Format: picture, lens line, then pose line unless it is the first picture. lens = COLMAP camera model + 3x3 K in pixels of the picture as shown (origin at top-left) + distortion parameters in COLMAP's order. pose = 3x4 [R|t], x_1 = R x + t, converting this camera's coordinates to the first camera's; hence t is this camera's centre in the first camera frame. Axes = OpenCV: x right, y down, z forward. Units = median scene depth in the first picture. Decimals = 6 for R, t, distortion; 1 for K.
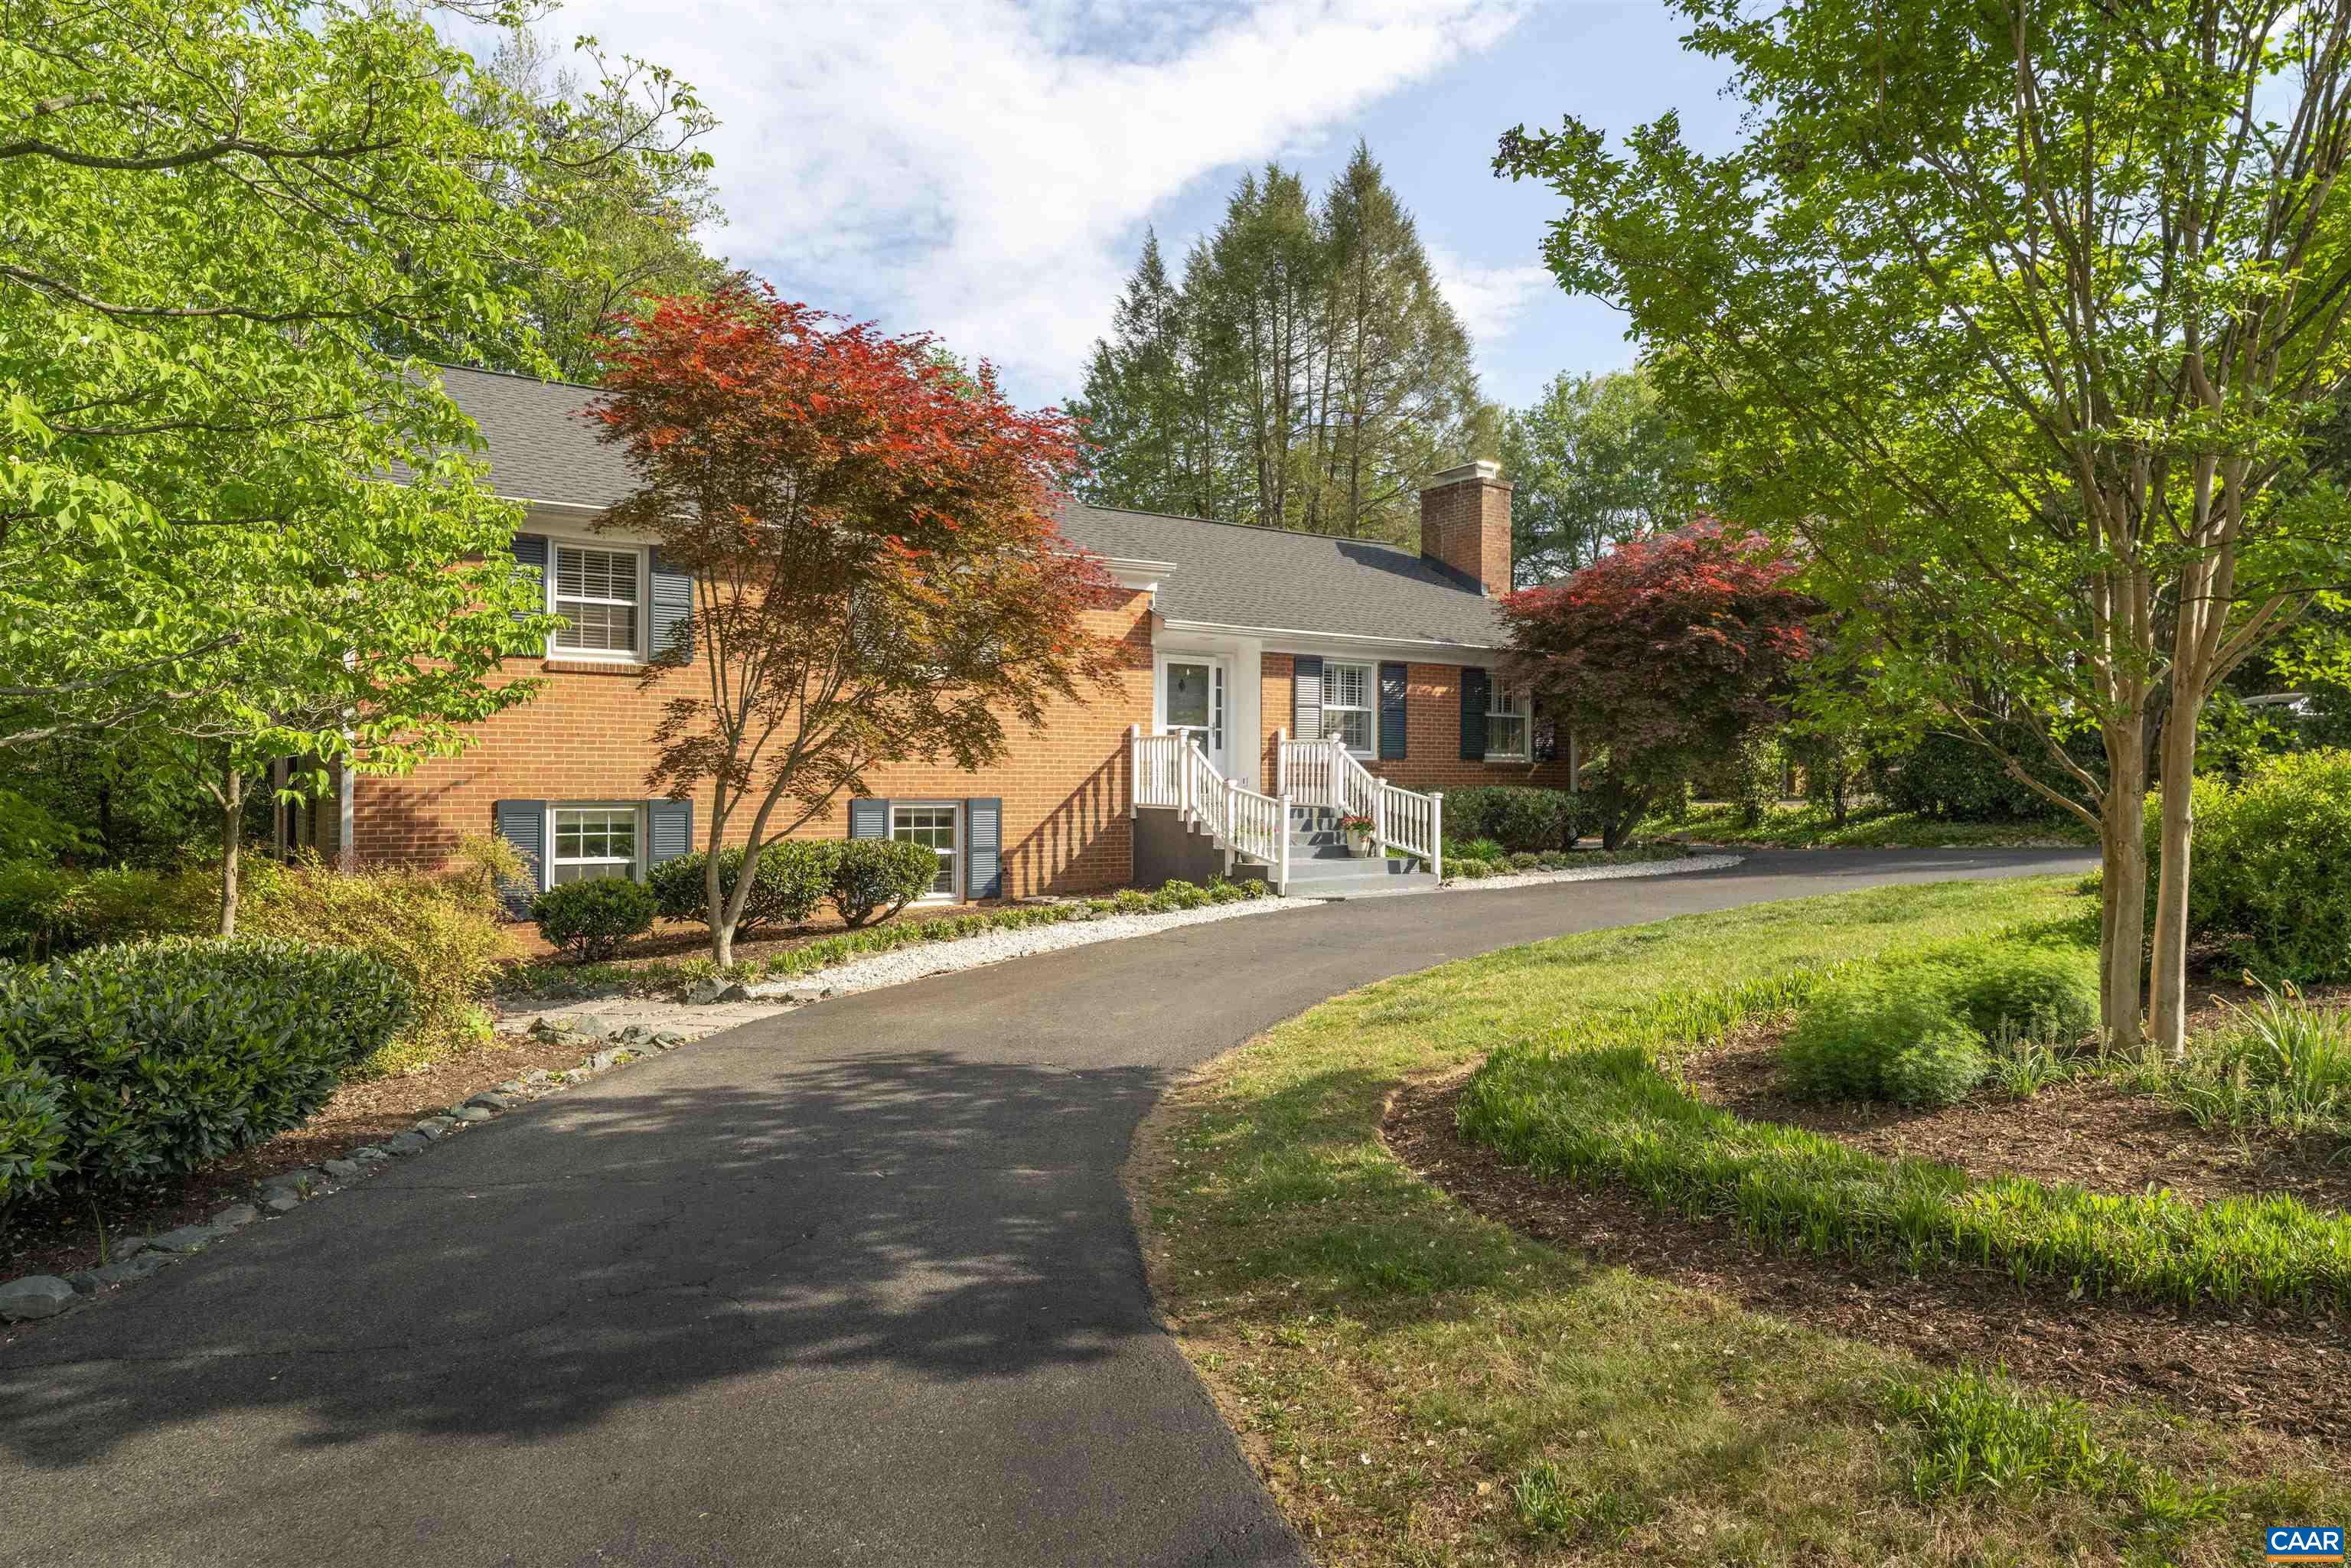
lens RADIAL K [[1424.3, 0, 1174.3], [0, 1424.3, 745.8], [0, 0, 1]] dist [0.004032, 0.000400]
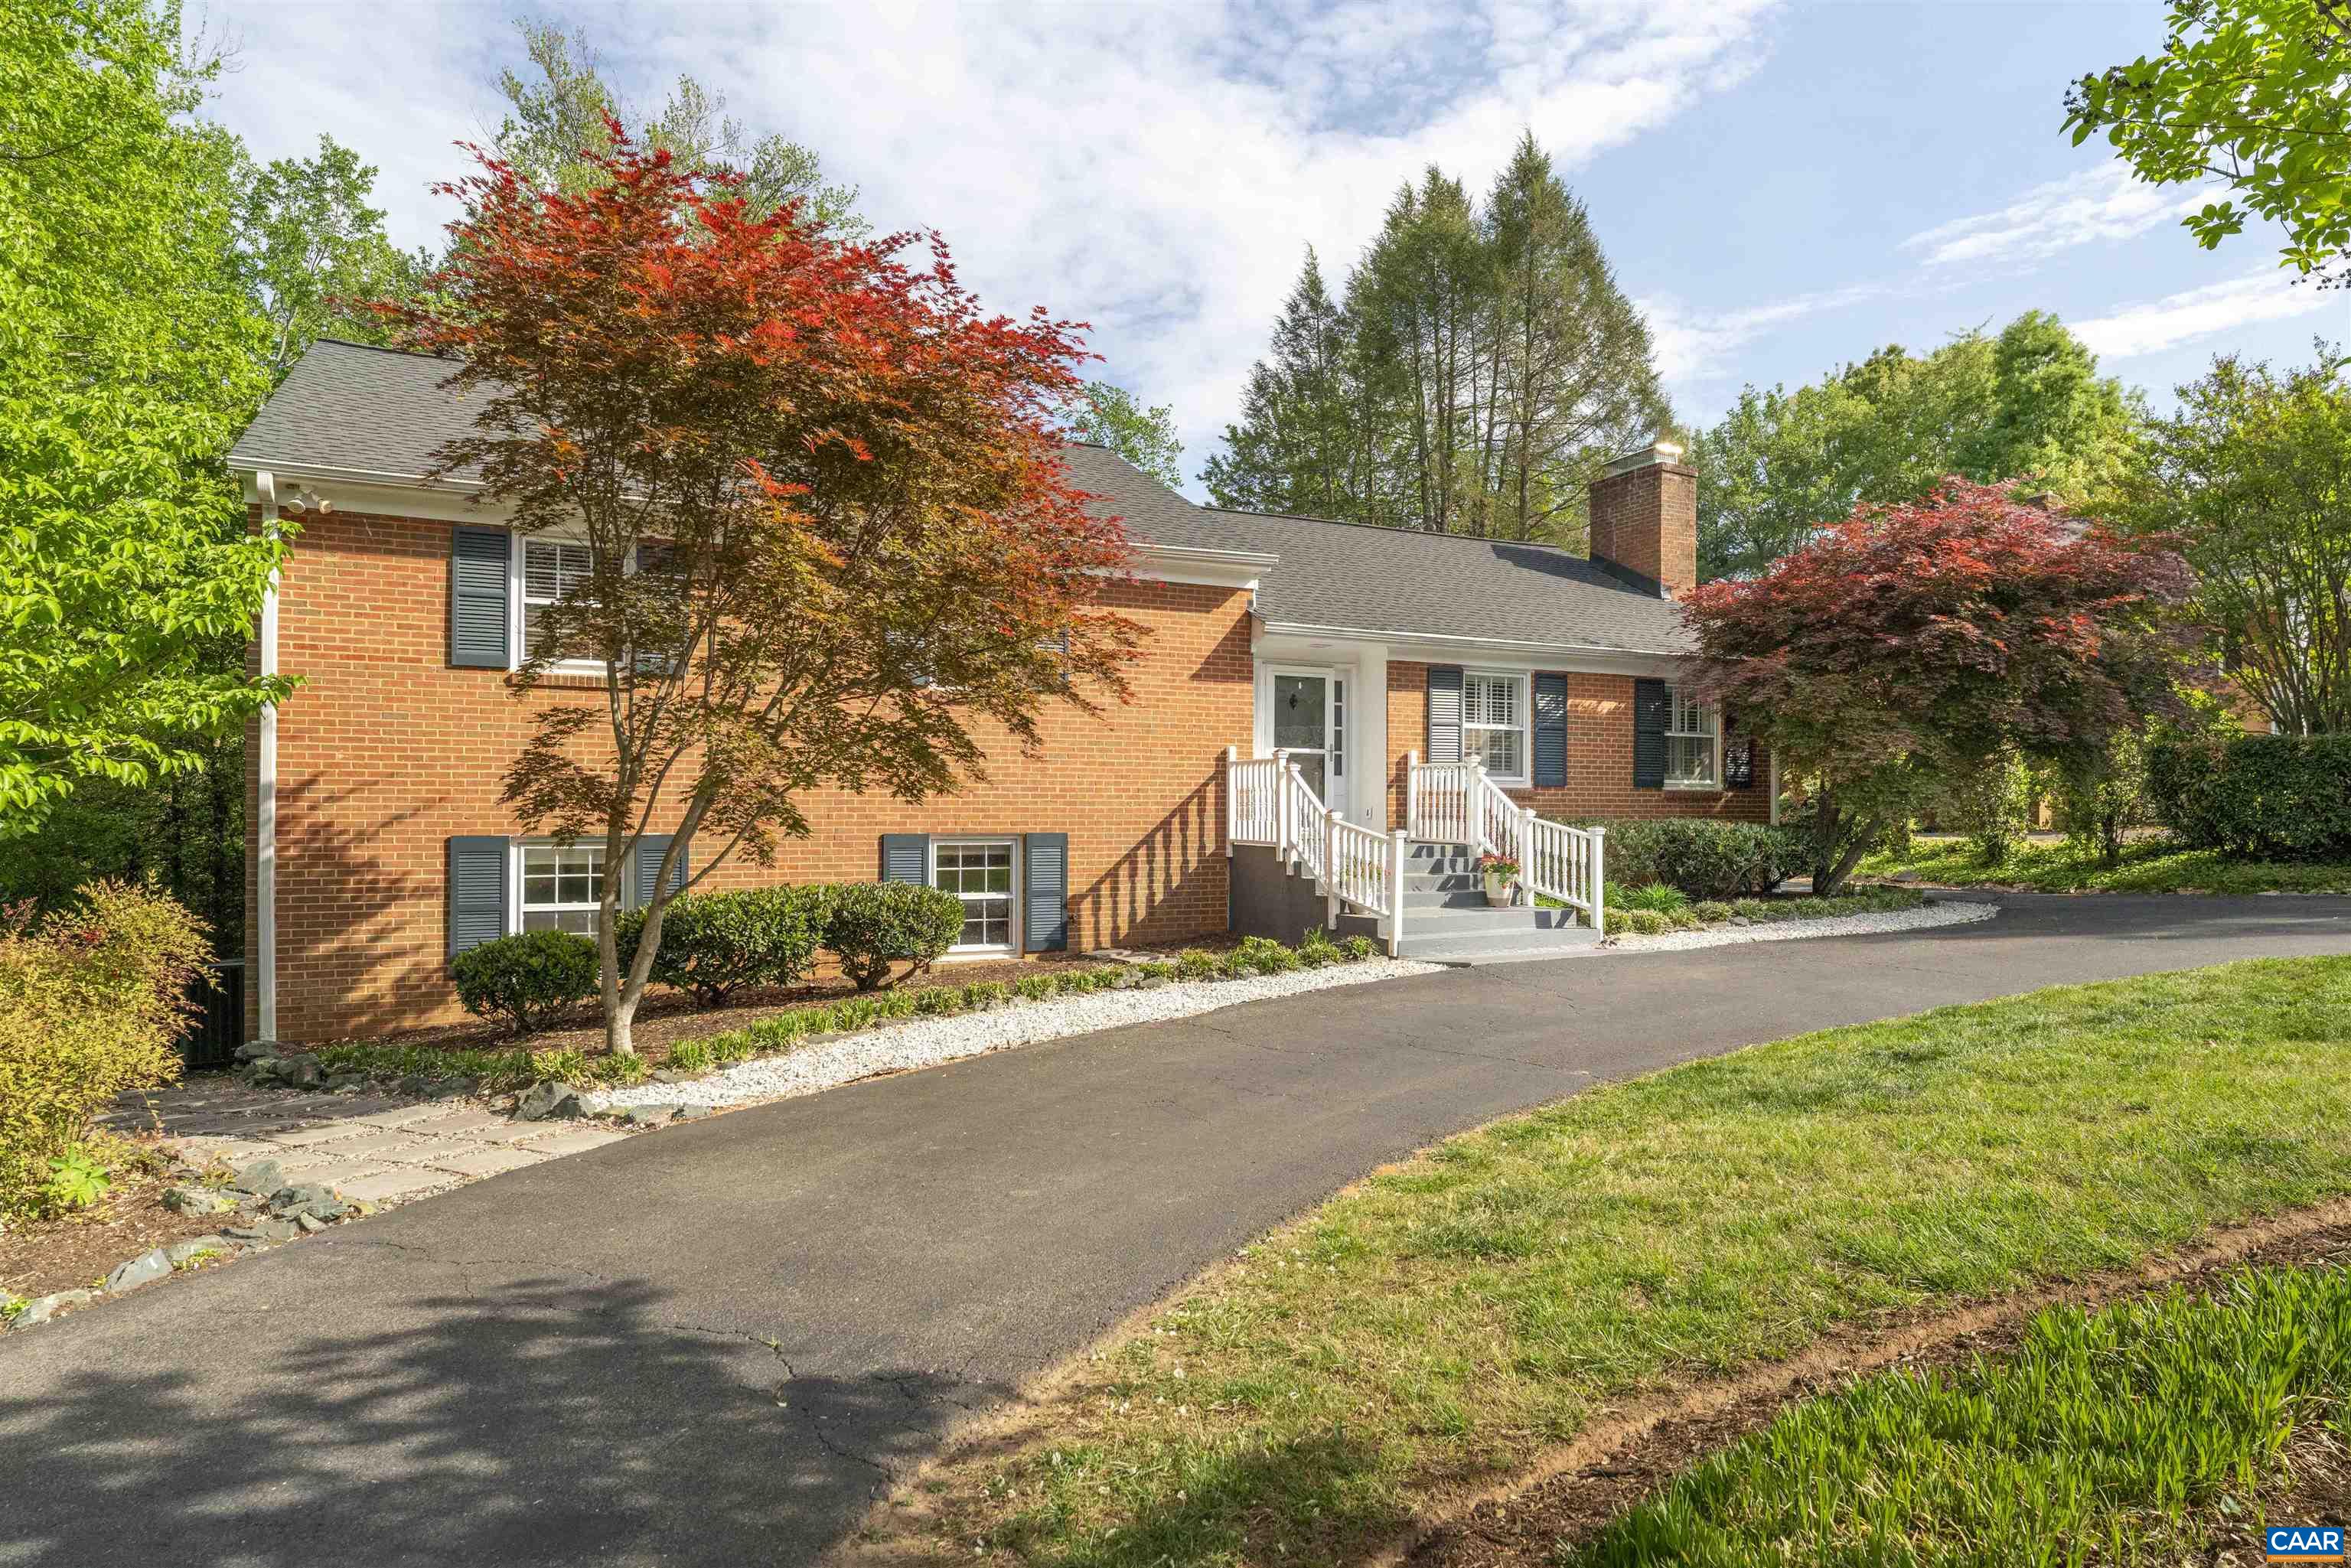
lens RADIAL K [[1293.4, 0, 1175.5], [0, 1293.4, 784.0], [0, 0, 1]] dist [-0.004965, -0.000610]
pose [[0.988135, -0.004269, -0.153529, 0.058235], [0.004807, 0.999984, 0.003131, 0.004824], [0.153513, -0.003832, 0.988139, 0.233646]]
